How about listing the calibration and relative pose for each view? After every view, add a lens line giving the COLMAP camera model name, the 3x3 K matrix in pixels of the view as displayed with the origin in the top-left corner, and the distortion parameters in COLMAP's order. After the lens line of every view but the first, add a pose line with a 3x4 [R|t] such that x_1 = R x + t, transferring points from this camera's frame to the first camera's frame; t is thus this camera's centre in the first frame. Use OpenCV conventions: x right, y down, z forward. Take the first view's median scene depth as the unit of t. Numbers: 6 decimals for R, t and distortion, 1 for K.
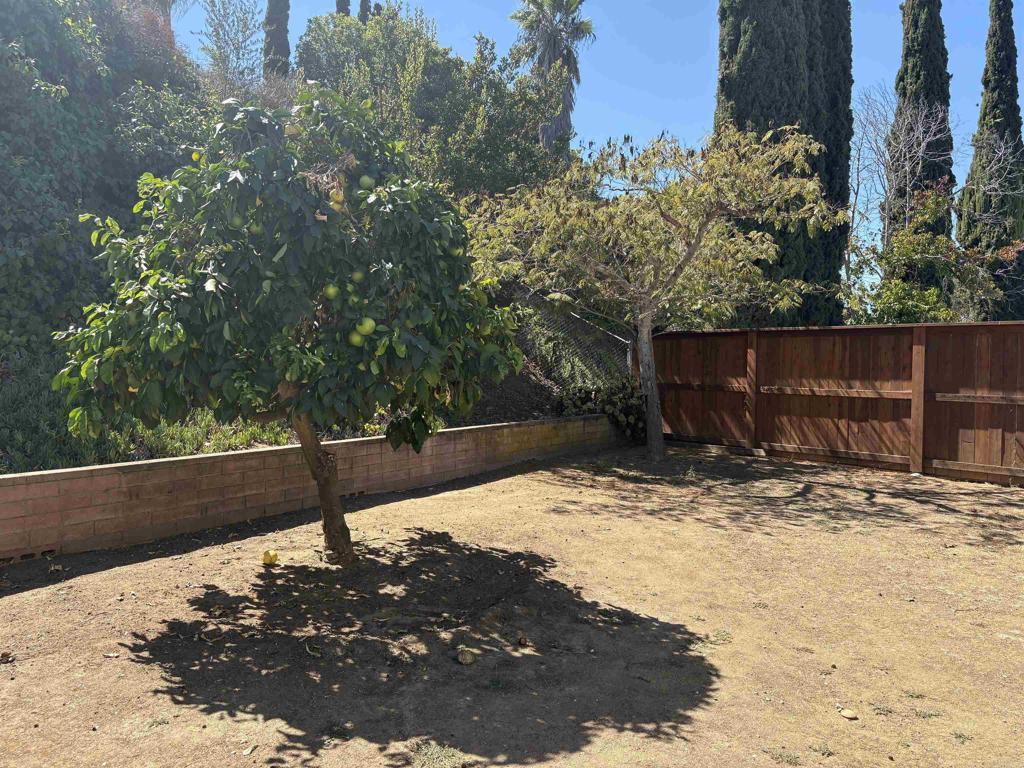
lens RADIAL K [[766.3, 0, 513.8], [0, 766.3, 373.8], [0, 0, 1]] dist [0.001226, 0.001671]
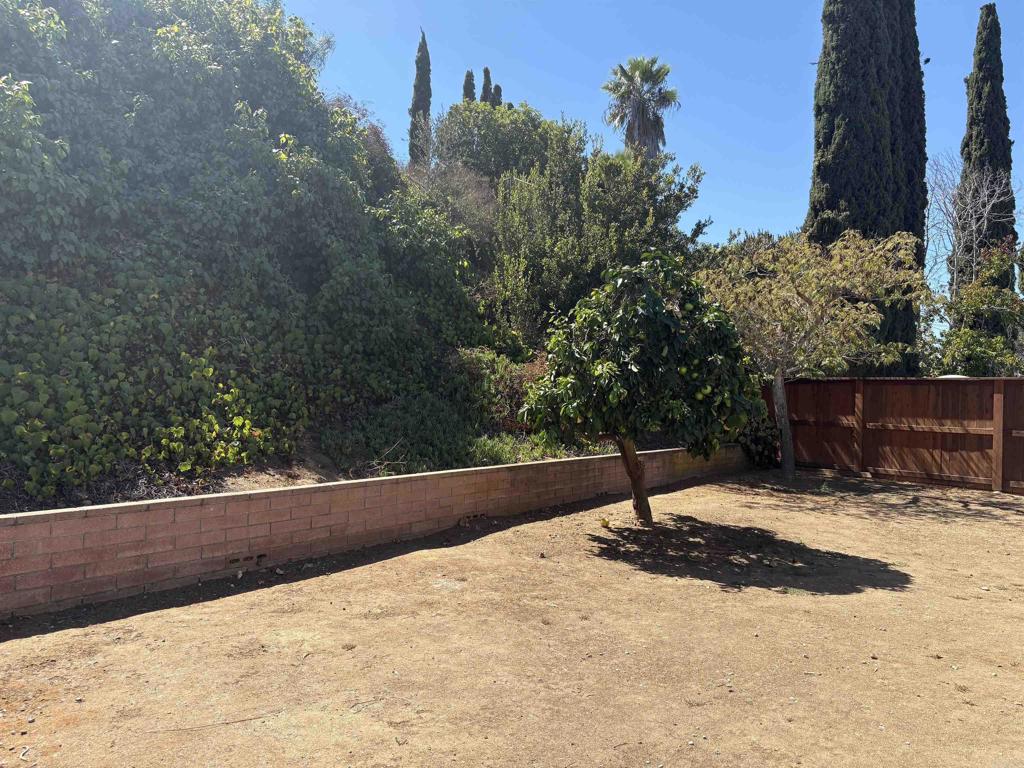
lens RADIAL K [[773.9, 0, 513.0], [0, 773.9, 378.4], [0, 0, 1]] dist [0.056208, -0.069693]
pose [[0.998827, 0.009292, -0.047531, -0.198145], [-0.010935, 0.999348, -0.034417, -0.006639], [0.047180, 0.034896, 0.998277, -0.315423]]
